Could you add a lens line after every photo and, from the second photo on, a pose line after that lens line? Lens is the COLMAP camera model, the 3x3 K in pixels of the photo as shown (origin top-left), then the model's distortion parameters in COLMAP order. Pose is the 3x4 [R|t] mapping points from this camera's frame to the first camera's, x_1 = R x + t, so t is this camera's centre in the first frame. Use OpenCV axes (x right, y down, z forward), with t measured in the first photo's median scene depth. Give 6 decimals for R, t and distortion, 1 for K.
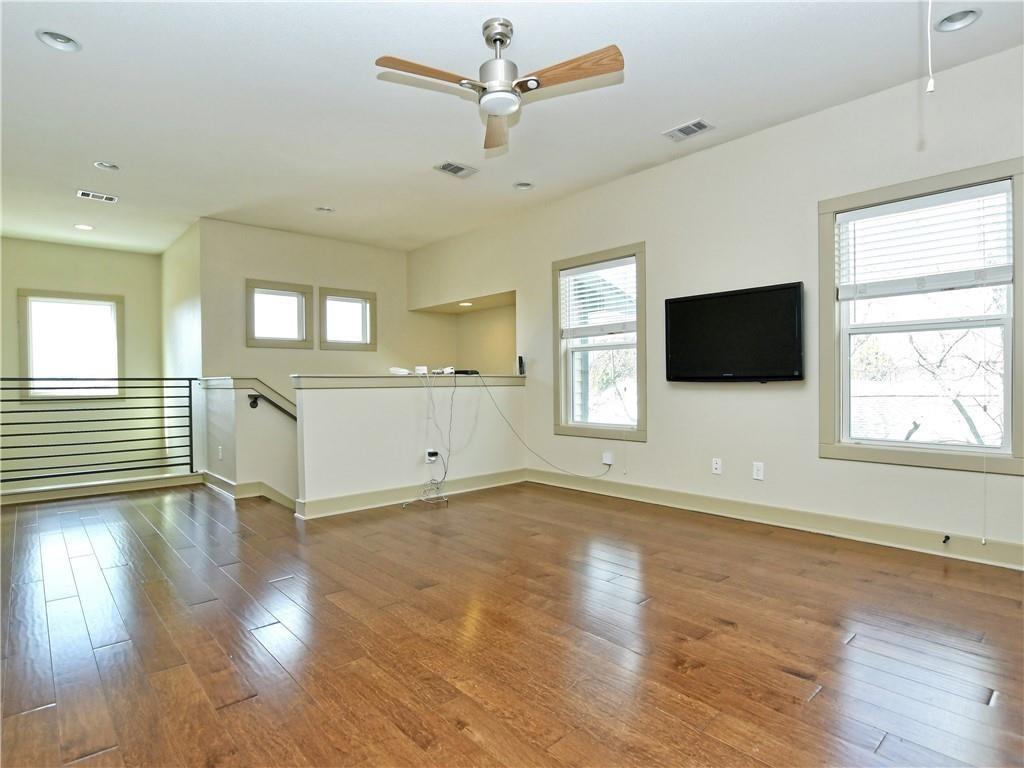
lens RADIAL K [[550.5, 0, 507.4], [0, 550.5, 385.9], [0, 0, 1]] dist [-0.029923, 0.002221]
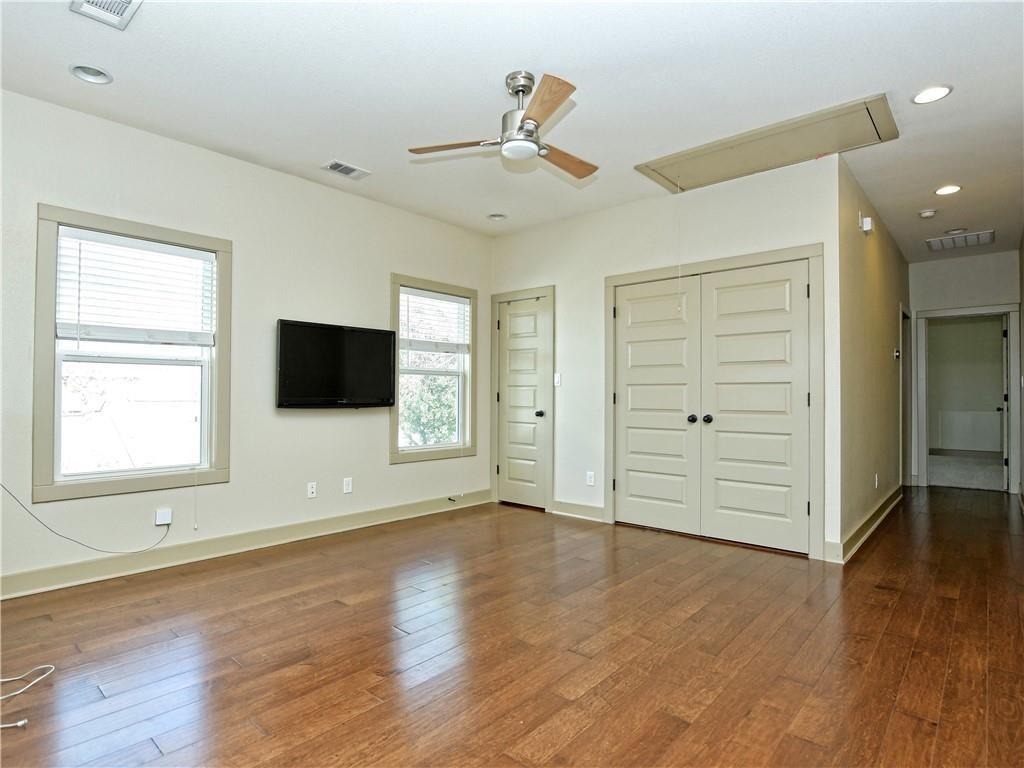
lens RADIAL K [[550.5, 0, 517.2], [0, 550.5, 385.5], [0, 0, 1]] dist [-0.029923, 0.002221]
pose [[-0.127003, 0.027423, 0.991523, -0.740168], [0.007607, 0.999615, -0.026673, -0.021061], [-0.991873, 0.004155, -0.127162, 0.799410]]
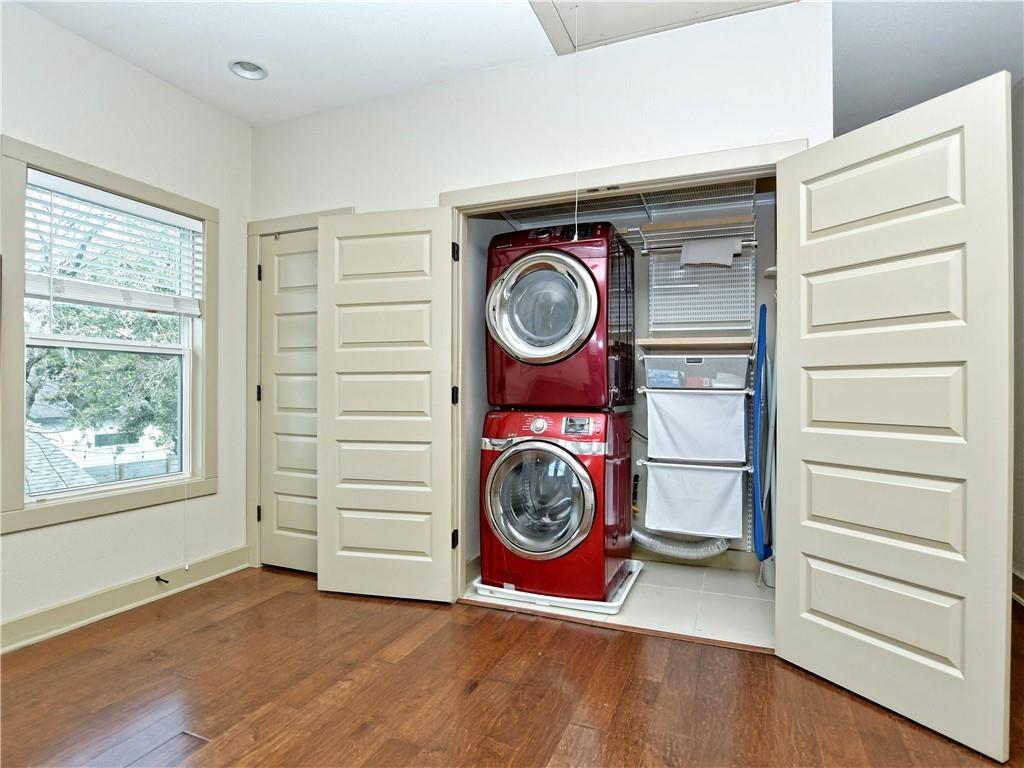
lens RADIAL K [[550.5, 0, 512.8], [0, 550.5, 386.9], [0, 0, 1]] dist [-0.029923, 0.002221]
pose [[-0.435548, 0.010914, 0.900099, -0.236670], [0.012651, 0.999902, -0.006002, -0.028789], [-0.900077, 0.008773, -0.435643, 0.677444]]
